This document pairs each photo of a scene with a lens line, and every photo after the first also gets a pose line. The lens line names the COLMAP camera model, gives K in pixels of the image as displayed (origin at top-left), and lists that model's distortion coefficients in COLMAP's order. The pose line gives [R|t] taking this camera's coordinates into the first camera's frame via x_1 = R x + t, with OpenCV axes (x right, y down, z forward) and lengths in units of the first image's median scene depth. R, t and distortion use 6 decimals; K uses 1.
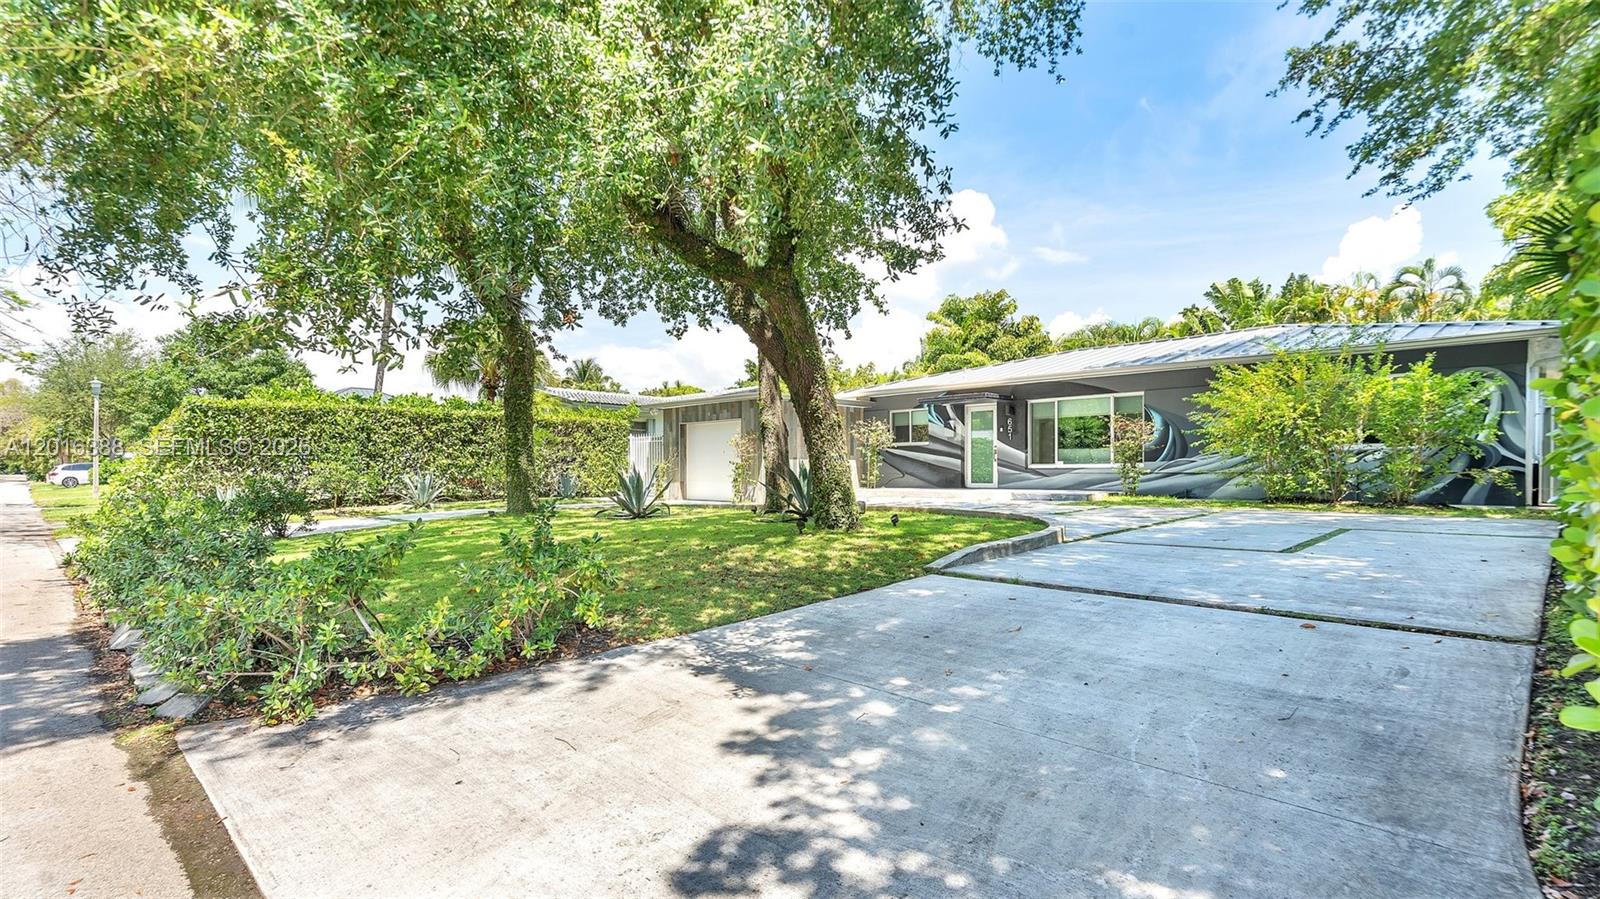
lens RADIAL K [[774.5, 0, 800.0], [0, 774.5, 449.5], [0, 0, 1]] dist [0.000080, -0.000017]
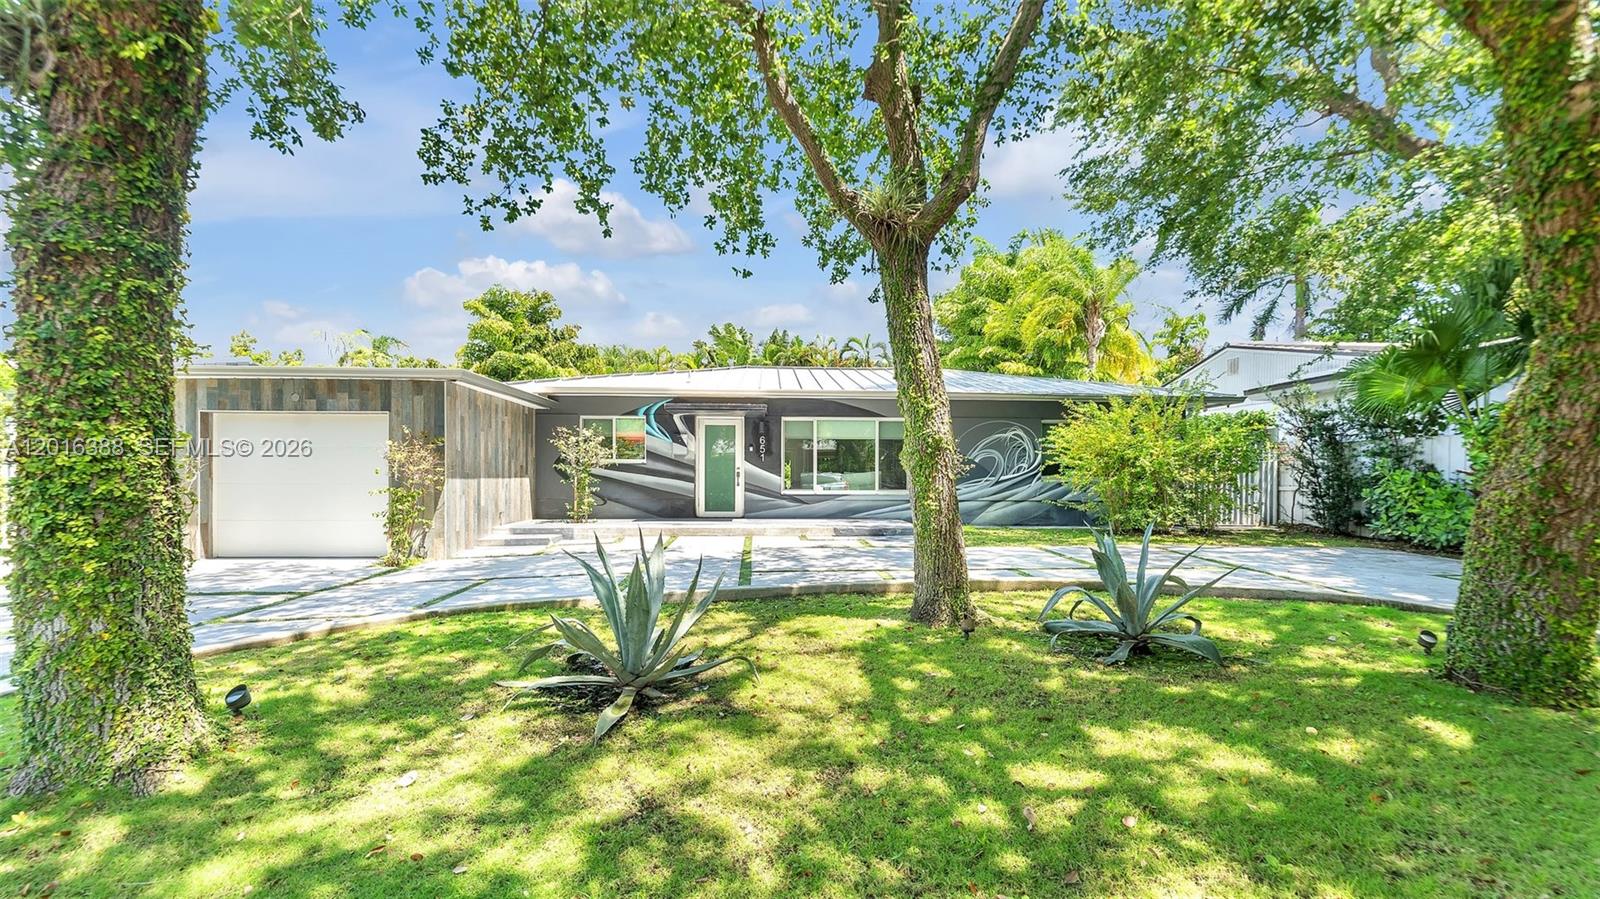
lens RADIAL K [[662.2, 0, 796.0], [0, 662.2, 440.2], [0, 0, 1]] dist [0.001845, 0.000353]
pose [[0.667266, 0.044665, 0.743479, -0.245416], [-0.027355, 0.998996, -0.035464, -0.009402], [-0.744317, 0.003326, 0.667818, 0.445549]]
